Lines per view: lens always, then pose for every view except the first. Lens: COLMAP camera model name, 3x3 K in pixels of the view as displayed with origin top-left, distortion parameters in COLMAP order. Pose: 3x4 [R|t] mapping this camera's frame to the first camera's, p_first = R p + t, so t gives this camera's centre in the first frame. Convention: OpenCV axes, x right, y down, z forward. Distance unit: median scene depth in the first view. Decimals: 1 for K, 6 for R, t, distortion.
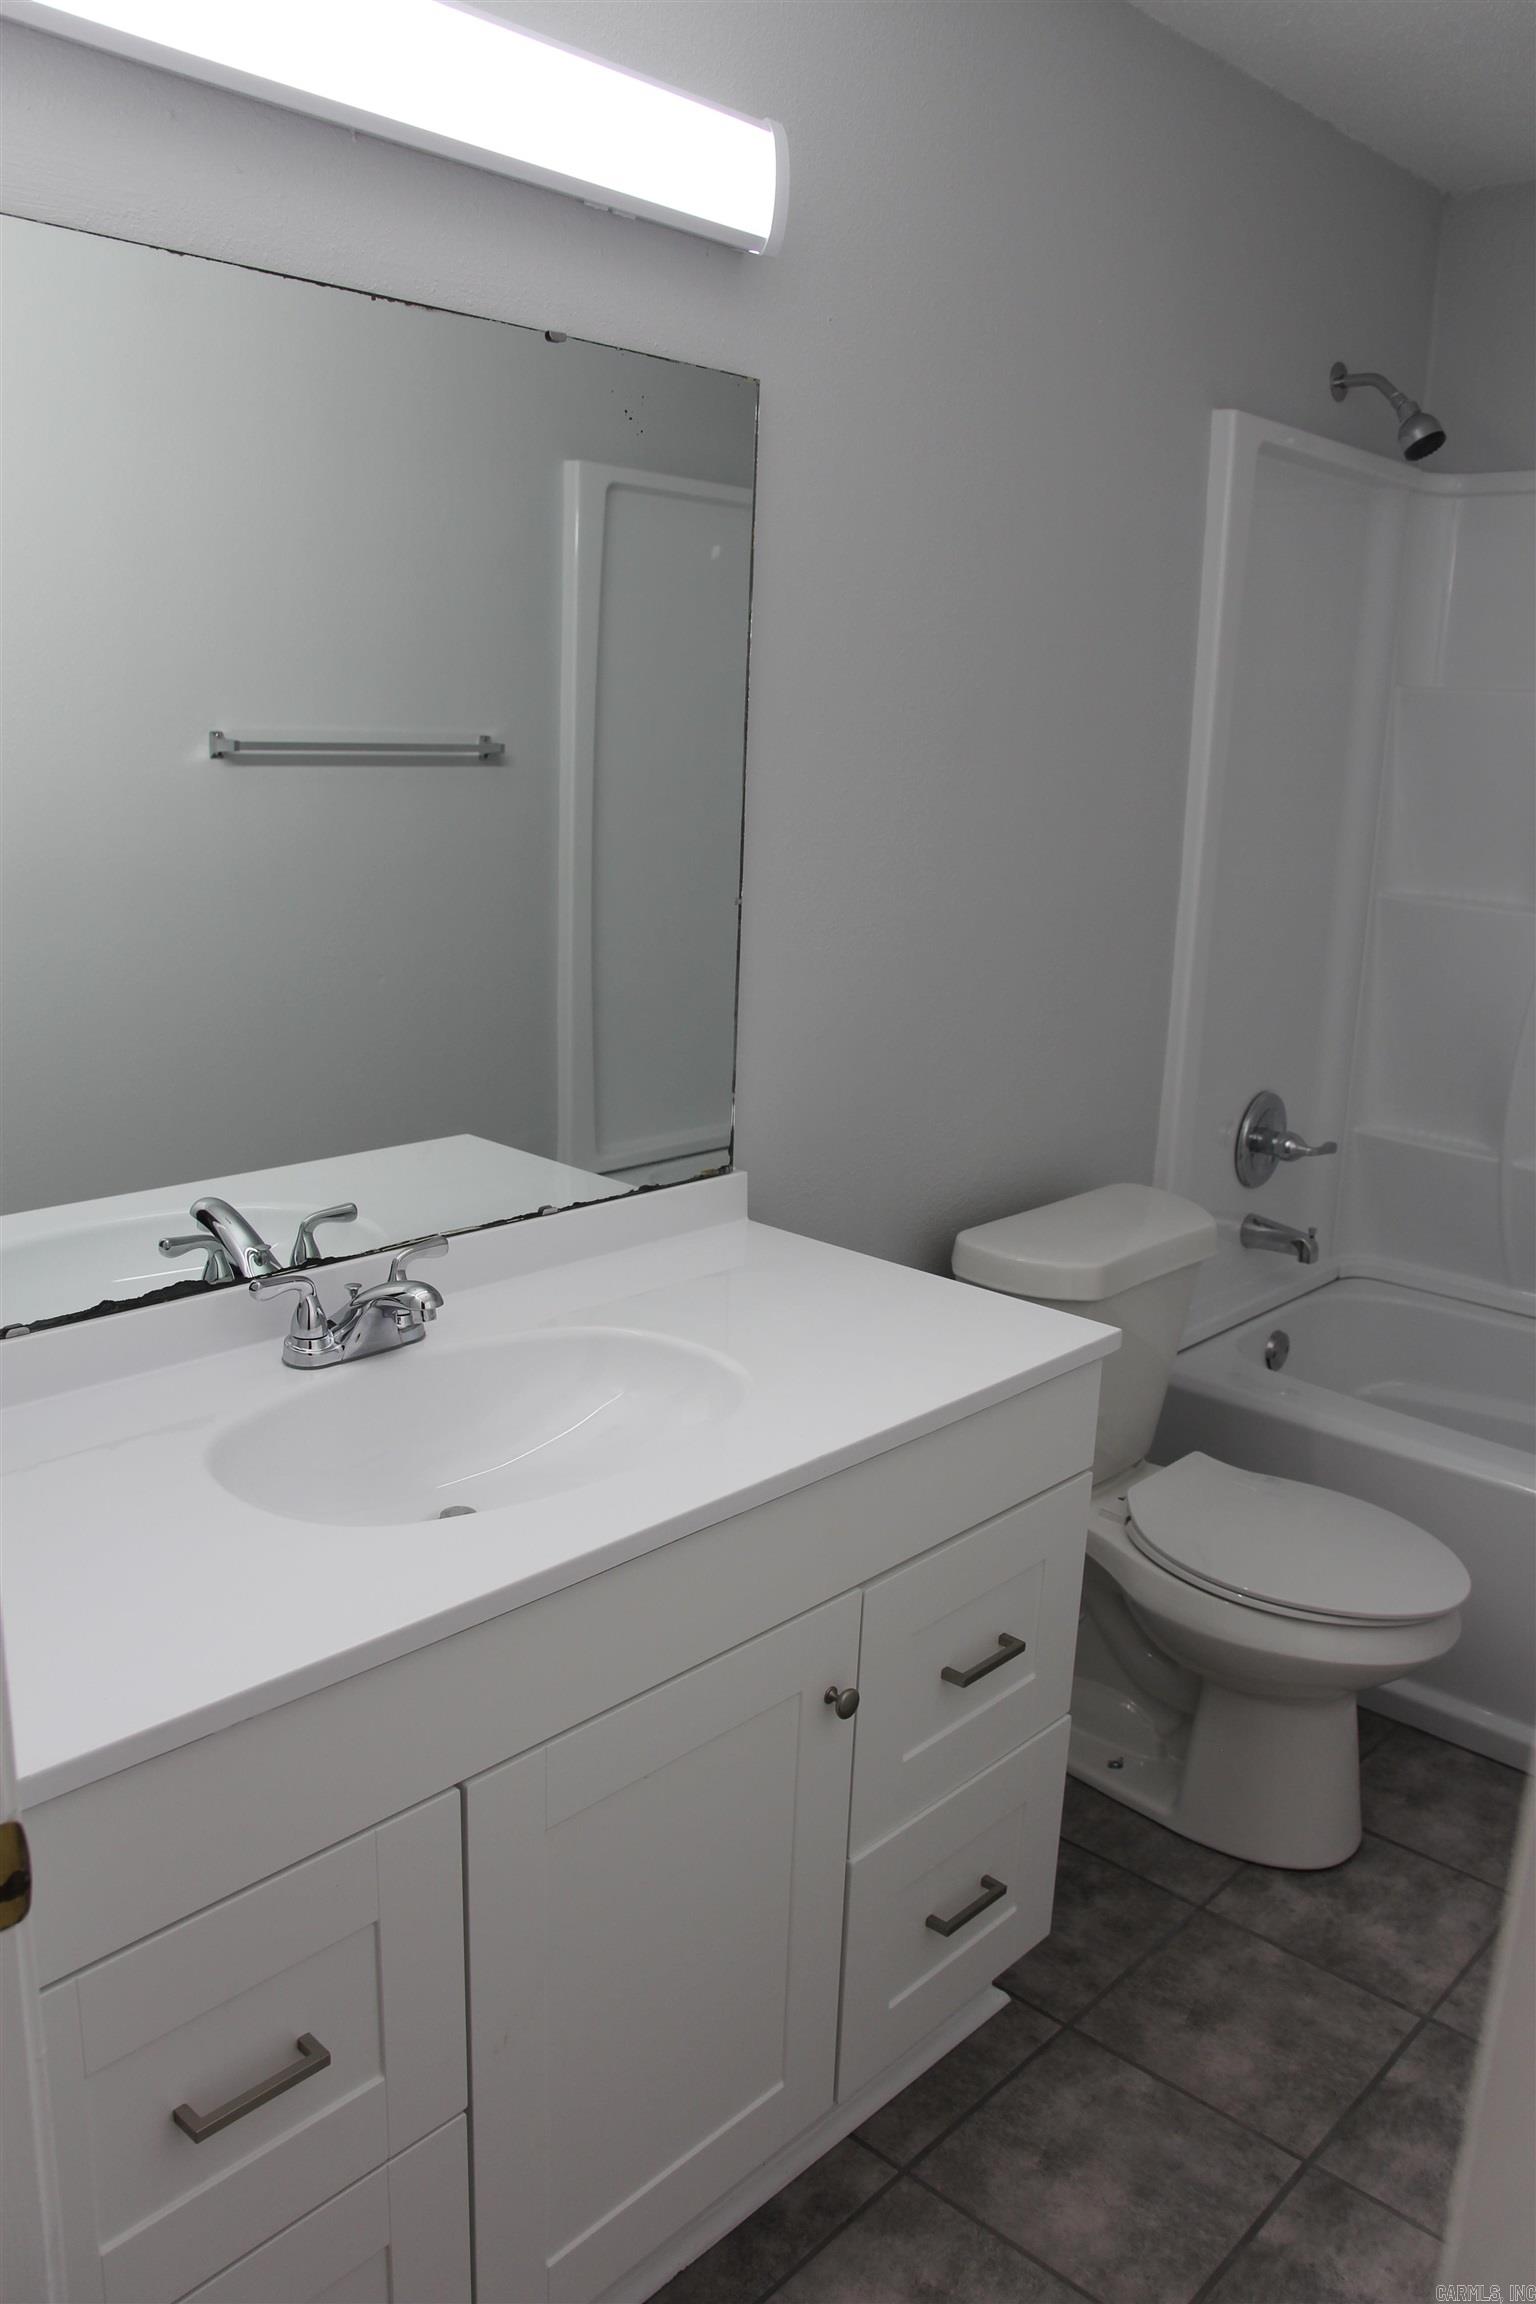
lens RADIAL K [[1806.8, 0, 768.0], [0, 1806.8, 1152.0], [0, 0, 1]] dist [-0.130699, 0.115239]
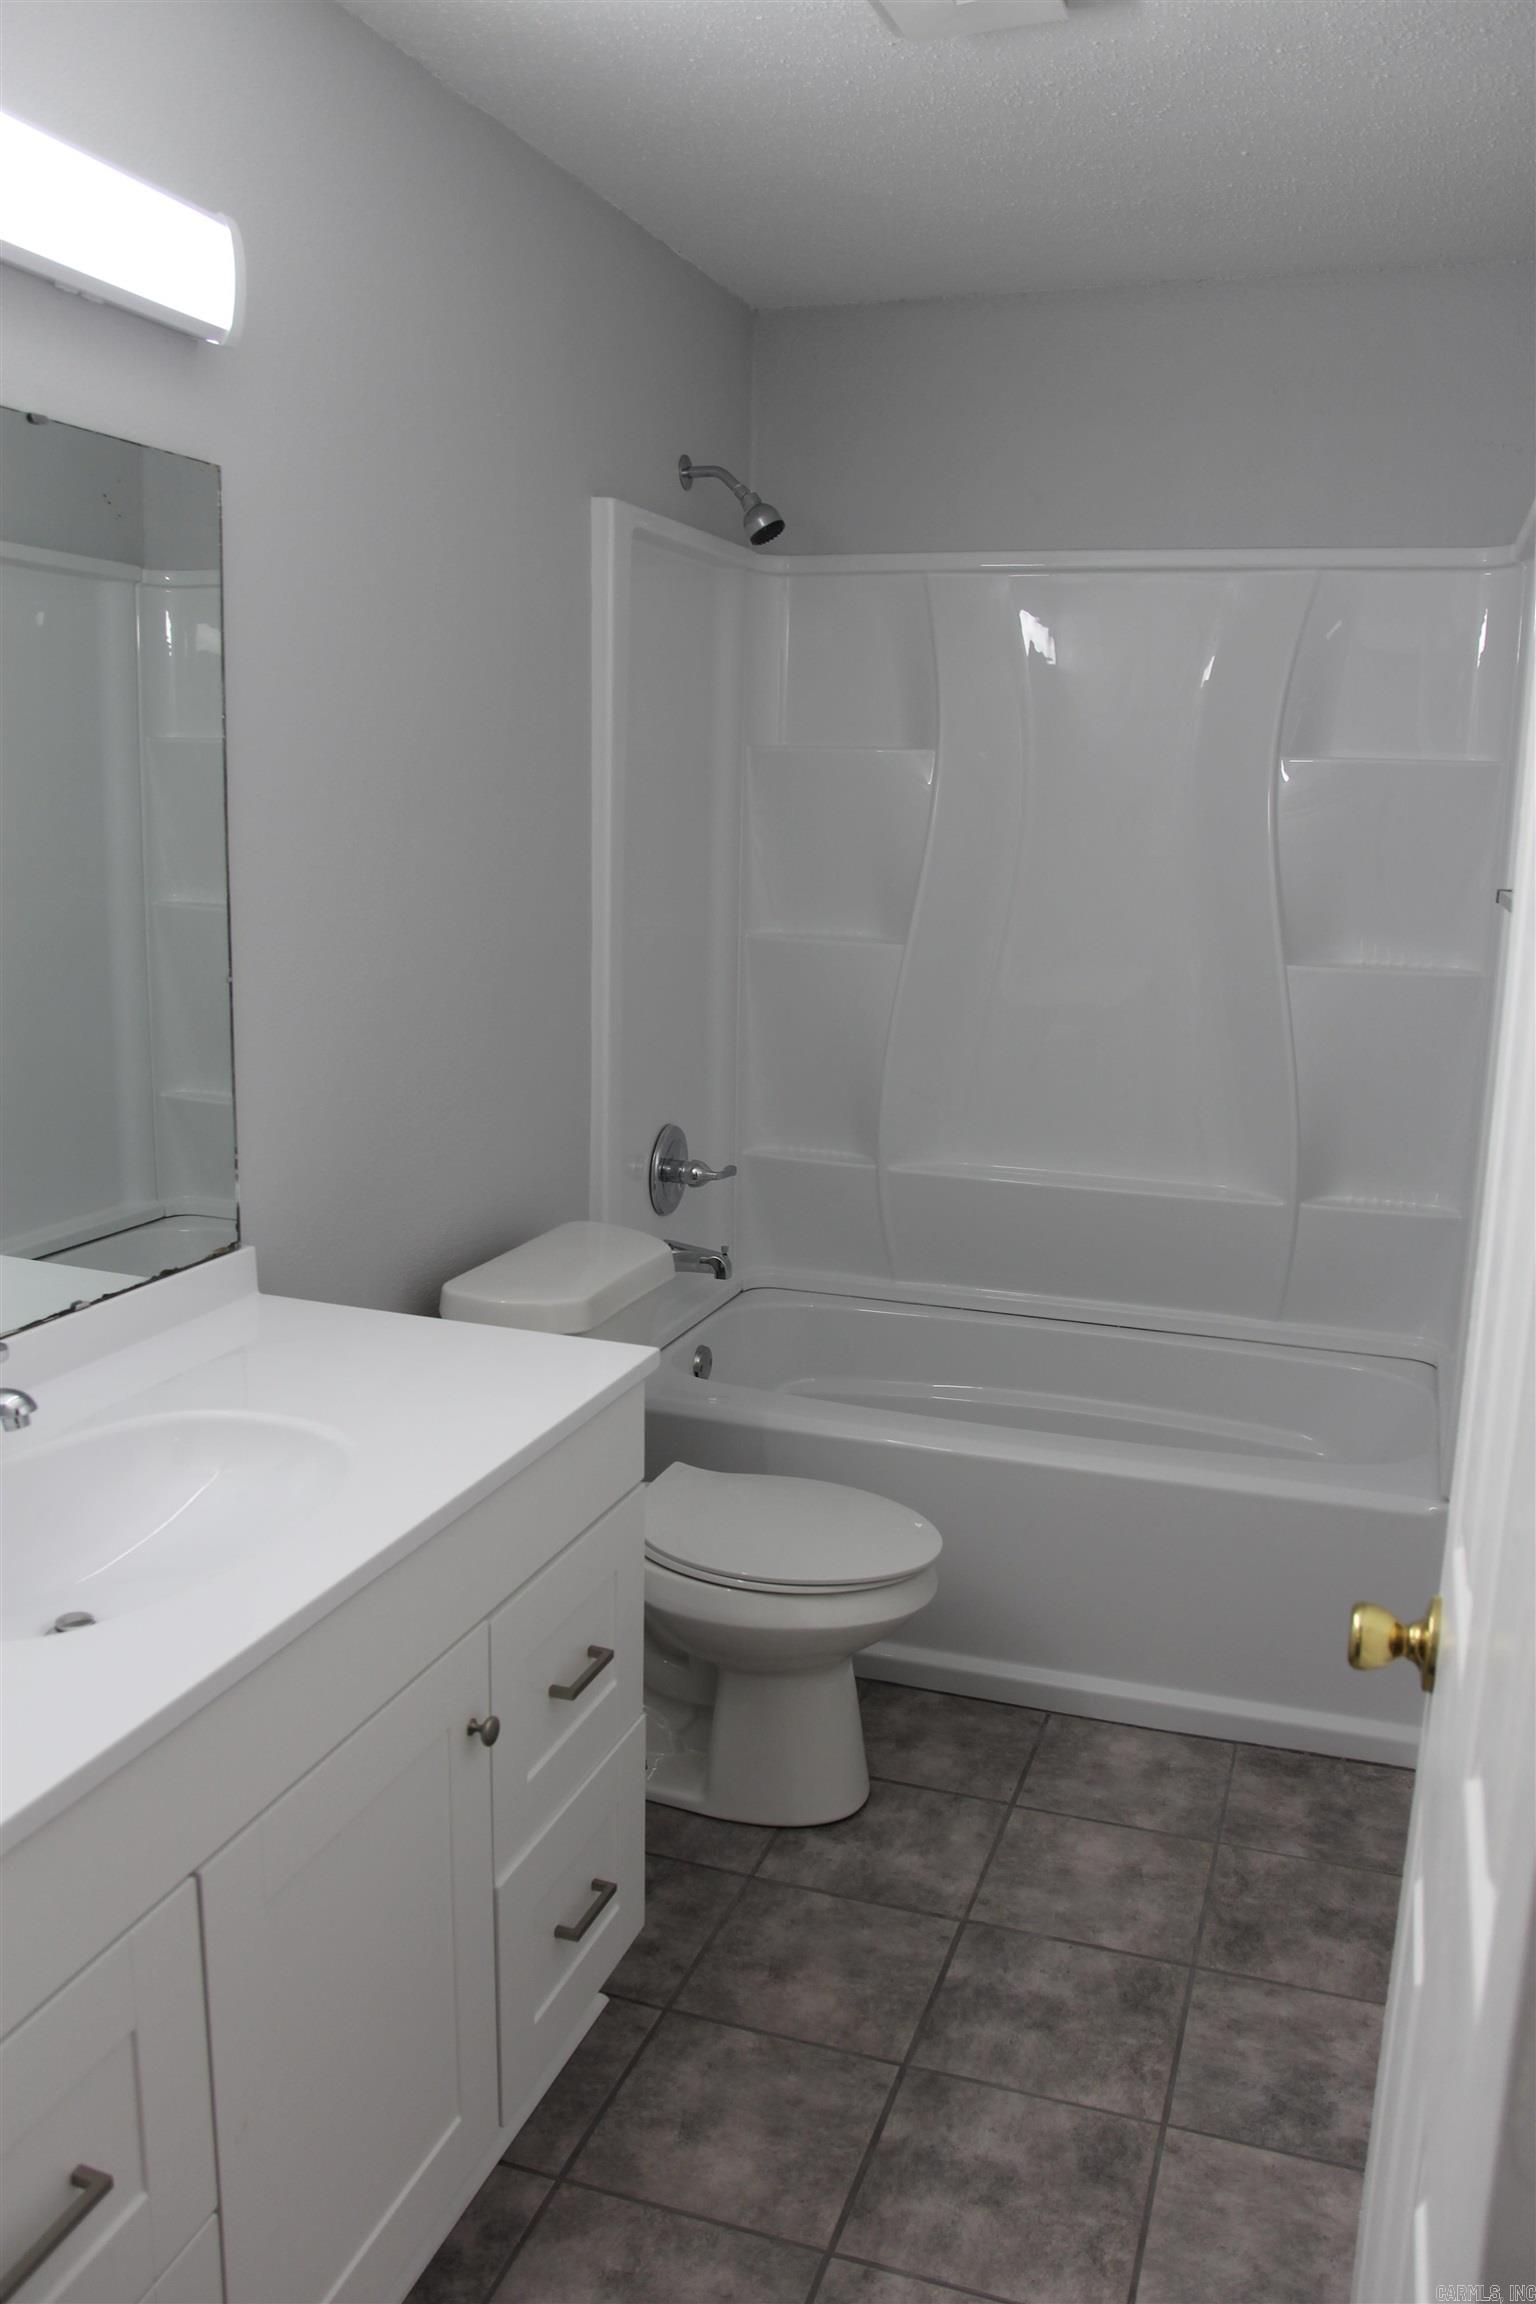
lens RADIAL K [[1806.8, 0, 768.0], [0, 1806.8, 1152.0], [0, 0, 1]] dist [-0.130699, 0.115239]
pose [[0.918565, -0.094136, 0.383897, -0.129018], [0.105848, 0.994337, -0.009443, -0.001553], [-0.380834, 0.049309, 0.923328, -0.031870]]
